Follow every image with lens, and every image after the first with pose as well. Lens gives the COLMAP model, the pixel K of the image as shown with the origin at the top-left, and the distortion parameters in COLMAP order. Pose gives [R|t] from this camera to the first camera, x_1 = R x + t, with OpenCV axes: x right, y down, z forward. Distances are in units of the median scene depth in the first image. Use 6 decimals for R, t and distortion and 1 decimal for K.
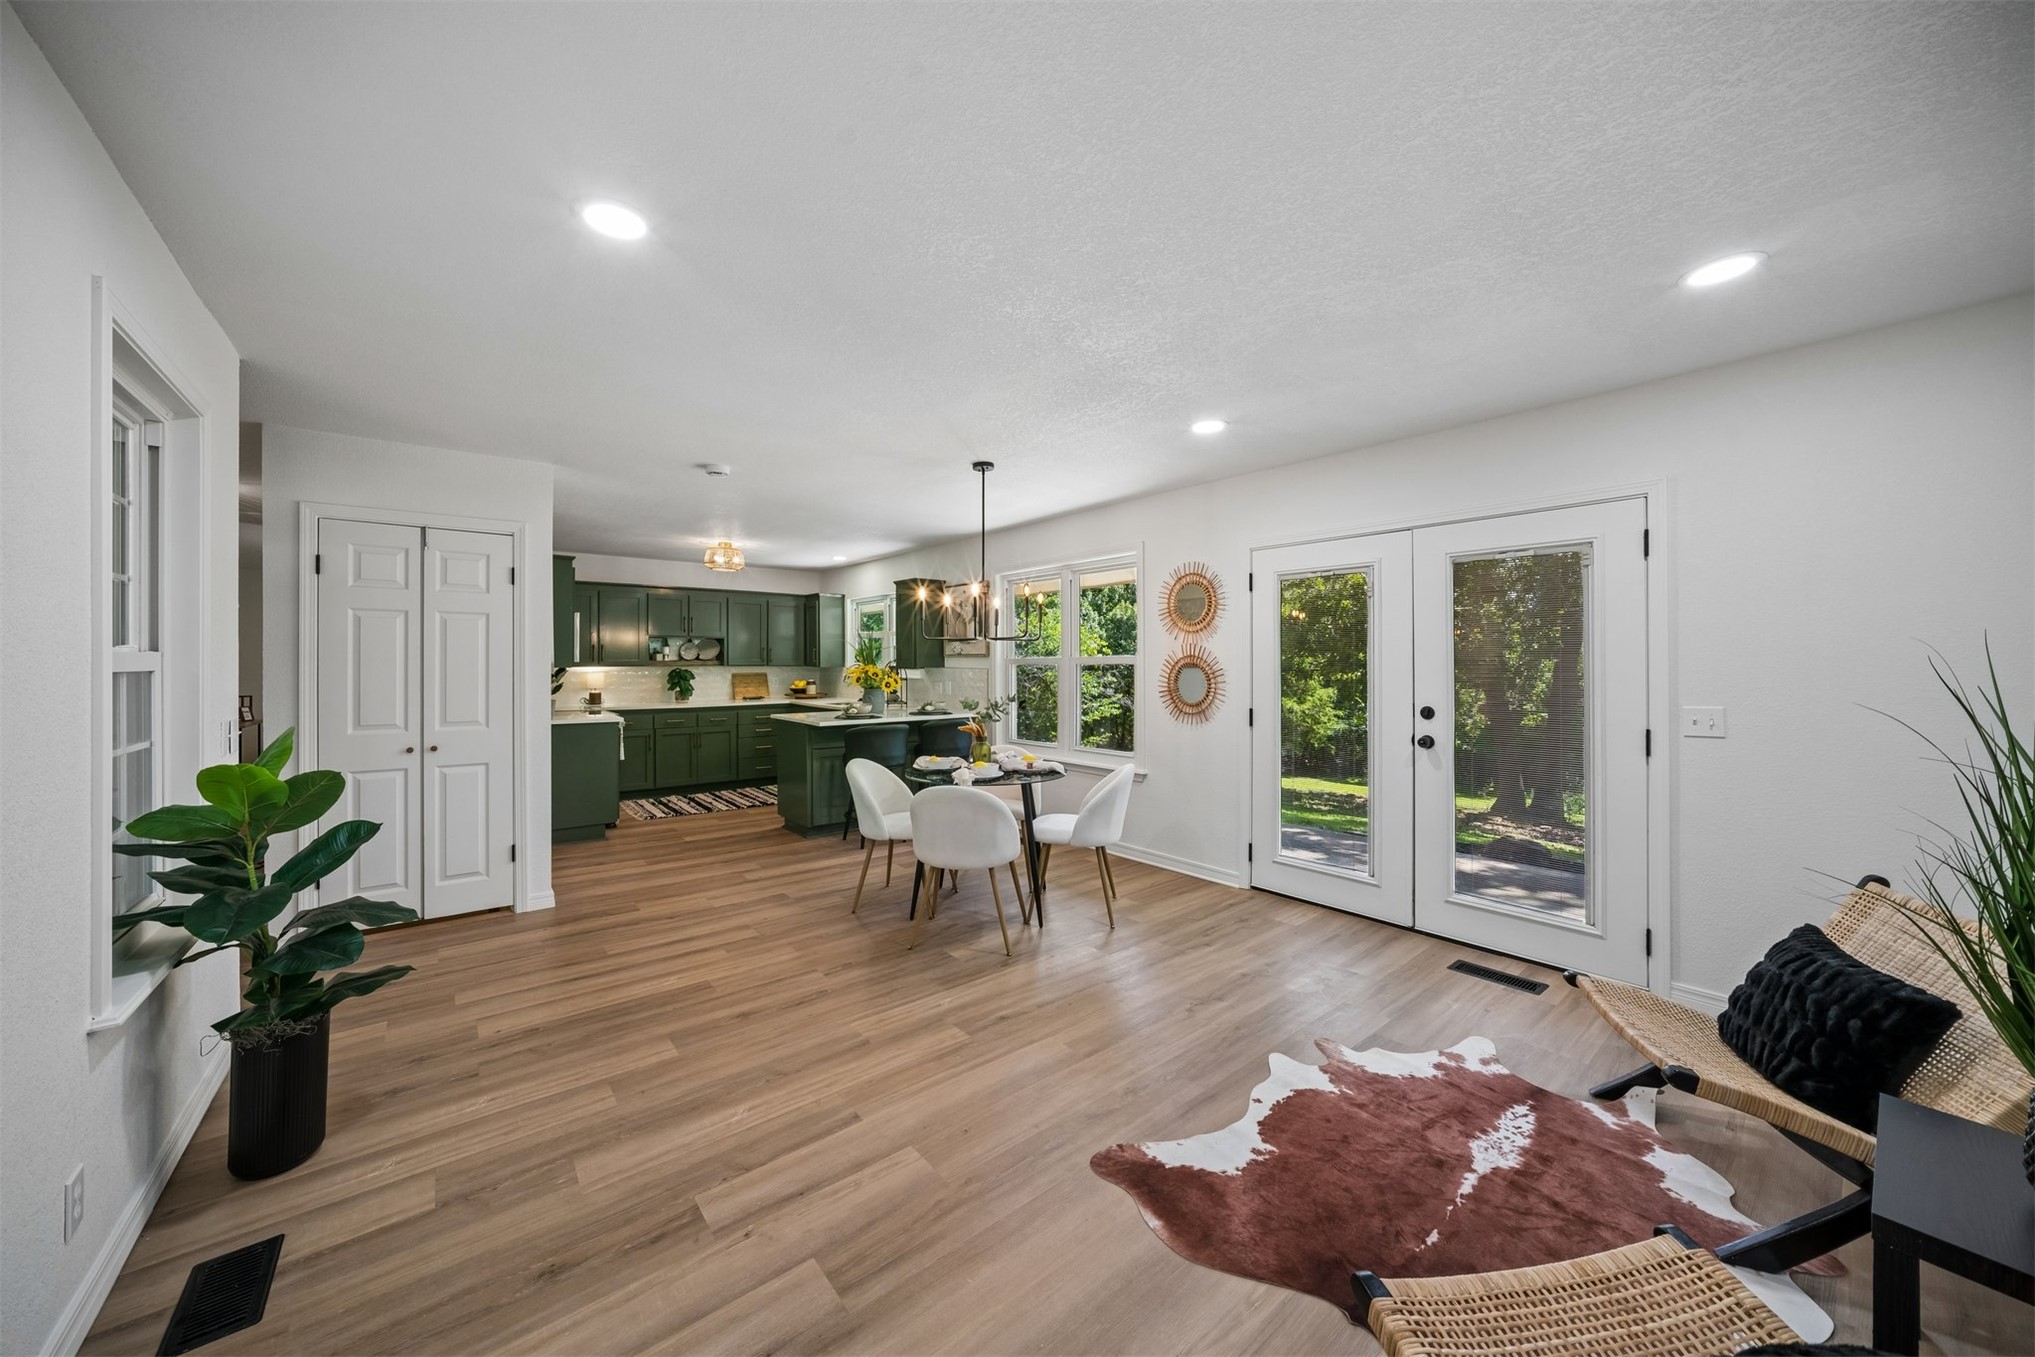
lens RADIAL K [[717.5, 0, 1008.6], [0, 717.5, 669.9], [0, 0, 1]] dist [-0.024384, 0.010229]
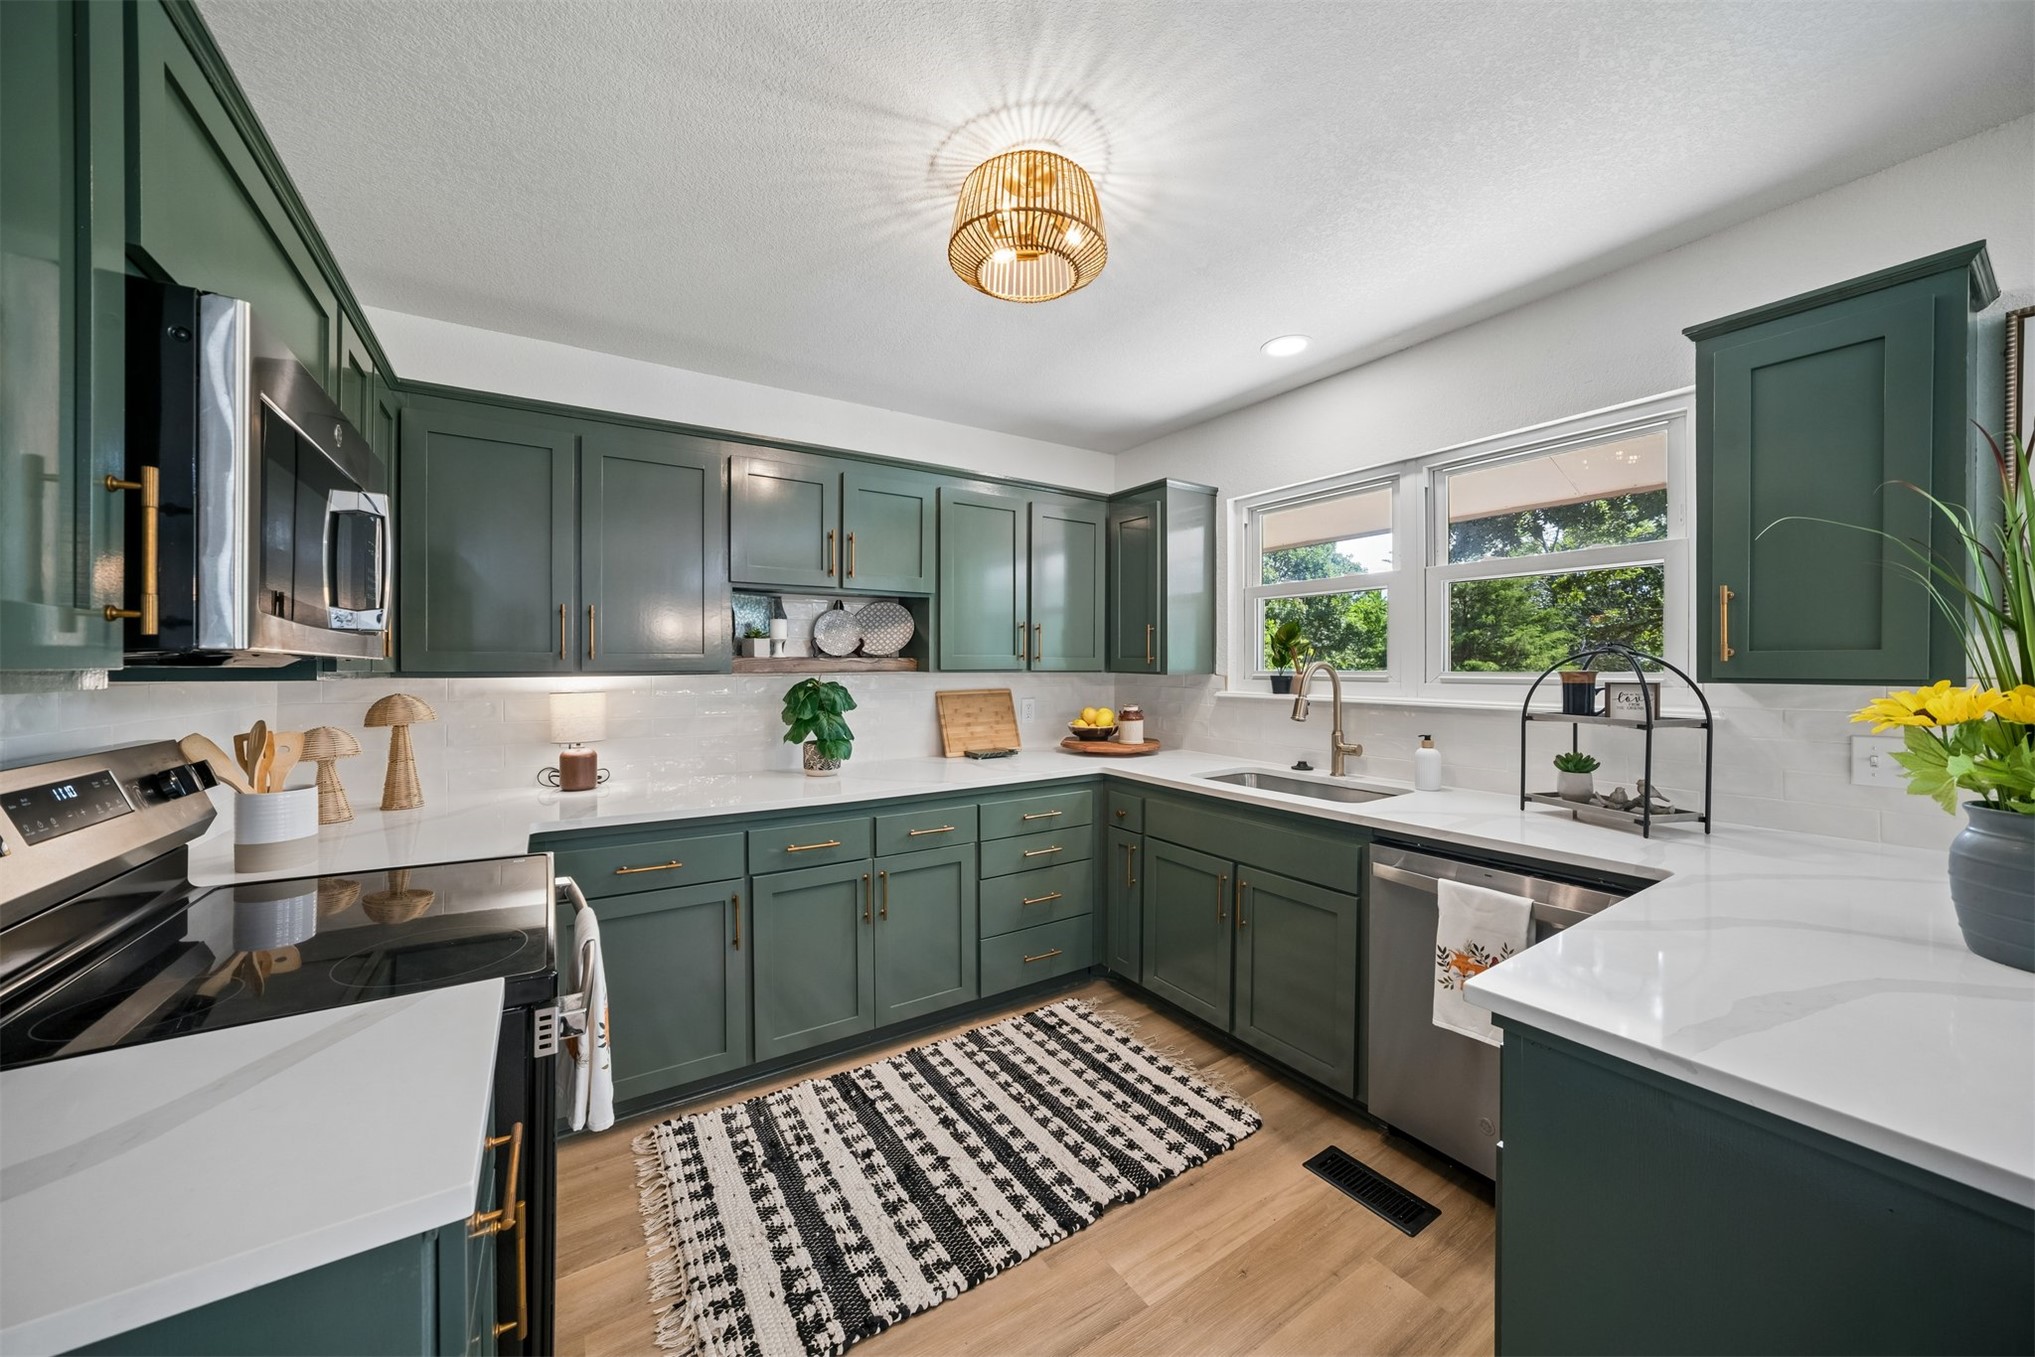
lens RADIAL K [[717.5, 0, 1008.6], [0, 717.5, 669.9], [0, 0, 1]] dist [-0.024384, 0.010229]
pose [[0.994499, -0.001081, -0.104744, -0.733604], [0.000374, 0.999977, -0.006772, -0.009071], [0.104749, 0.006695, 0.994476, 1.465755]]
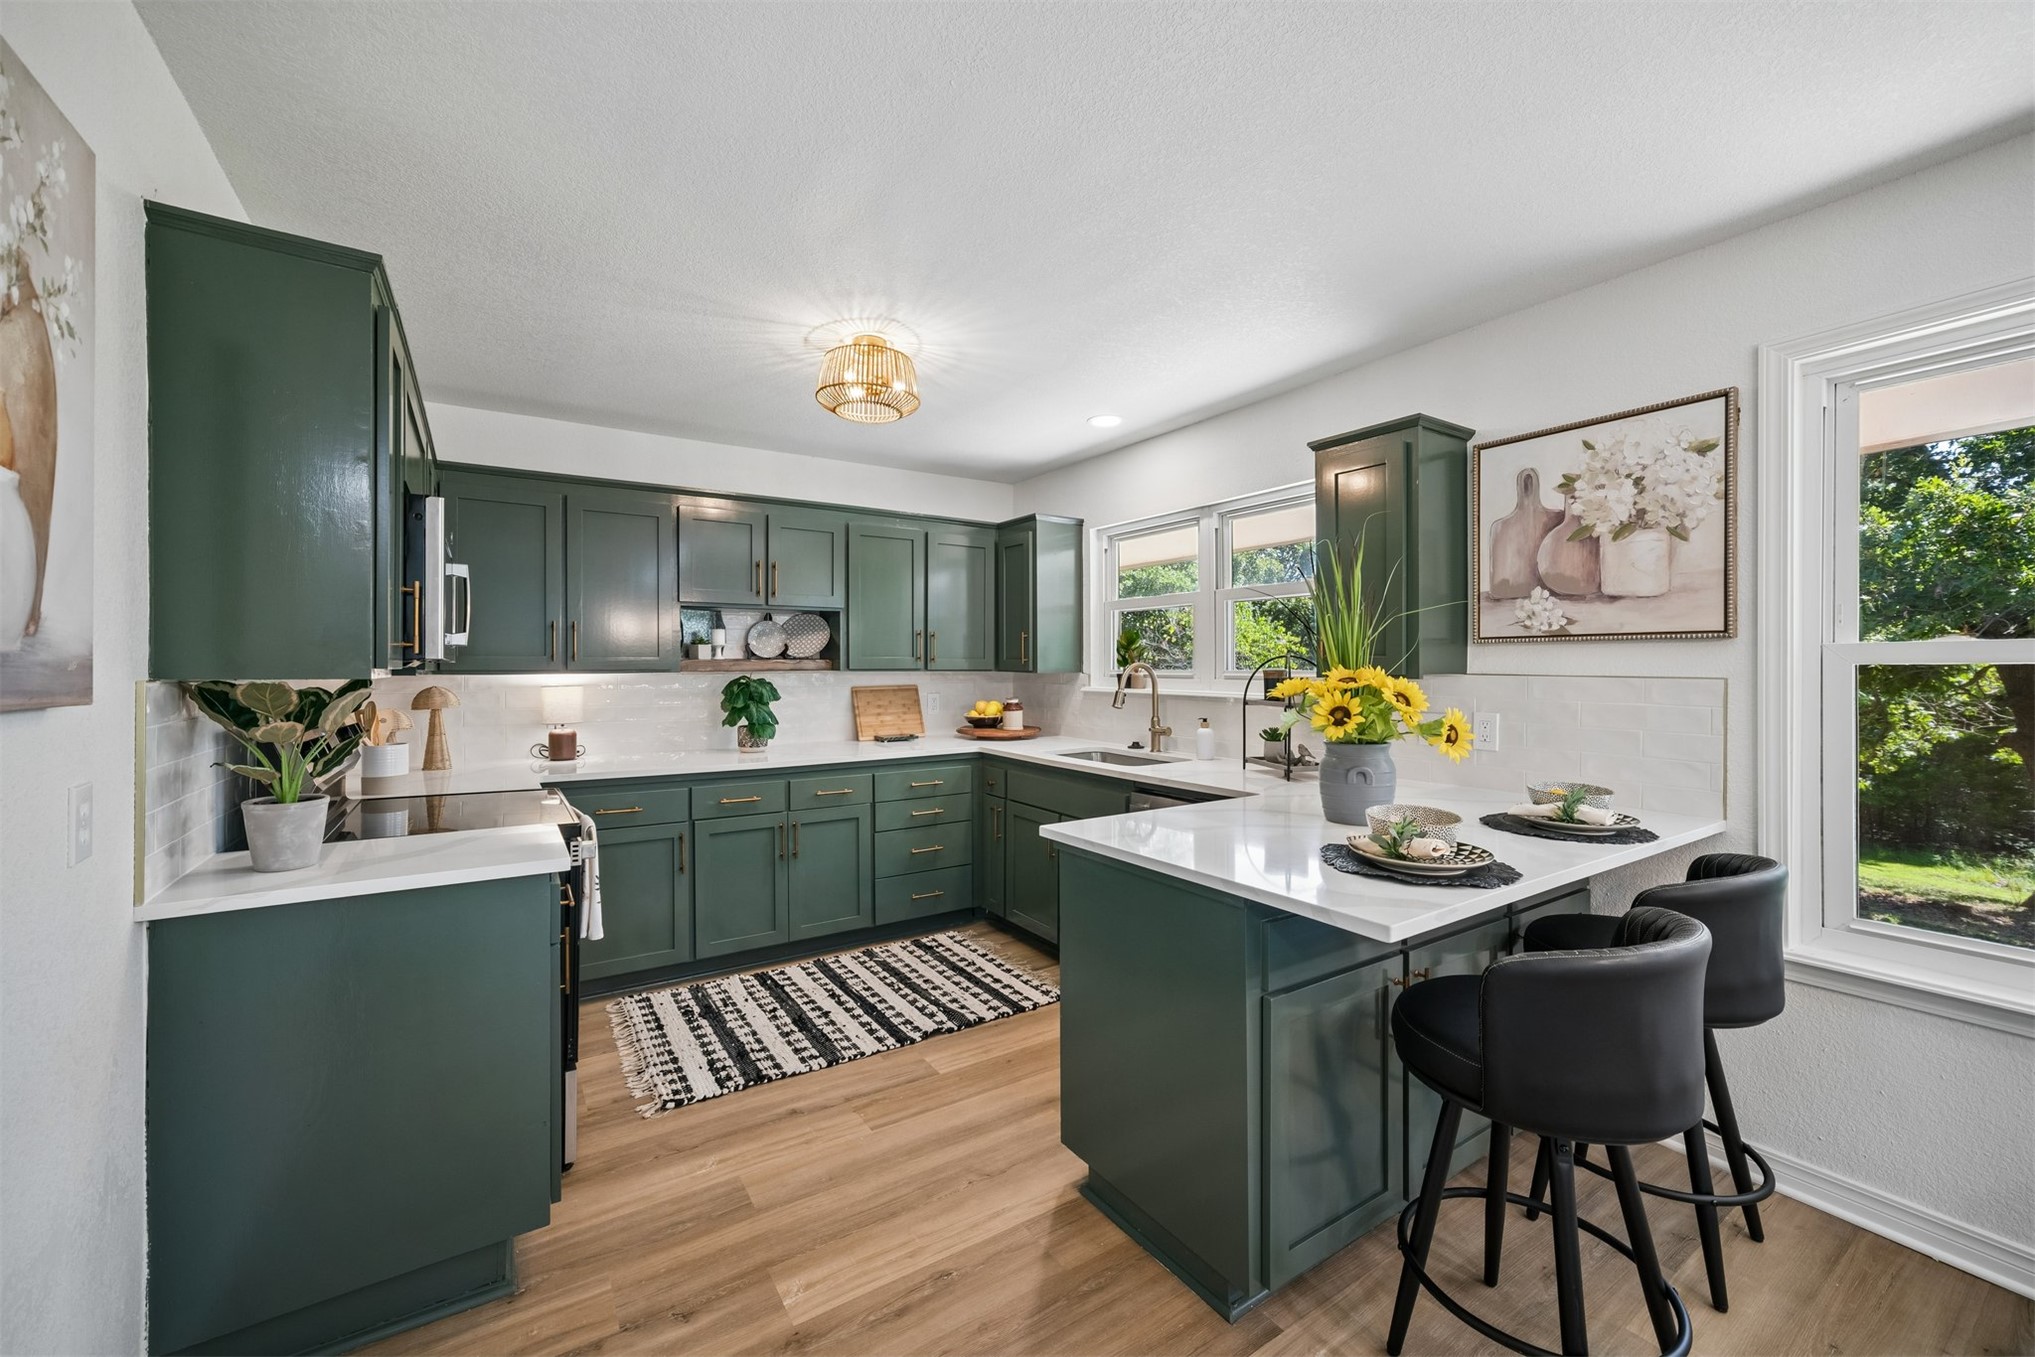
lens RADIAL K [[806.0, 0, 1007.3], [0, 806.0, 671.2], [0, 0, 1]] dist [-0.000779, 0.000136]
pose [[0.994872, -0.000941, -0.101139, -0.547902], [0.000437, 0.999987, -0.004999, -0.005641], [0.101143, 0.004929, 0.994860, 1.135500]]
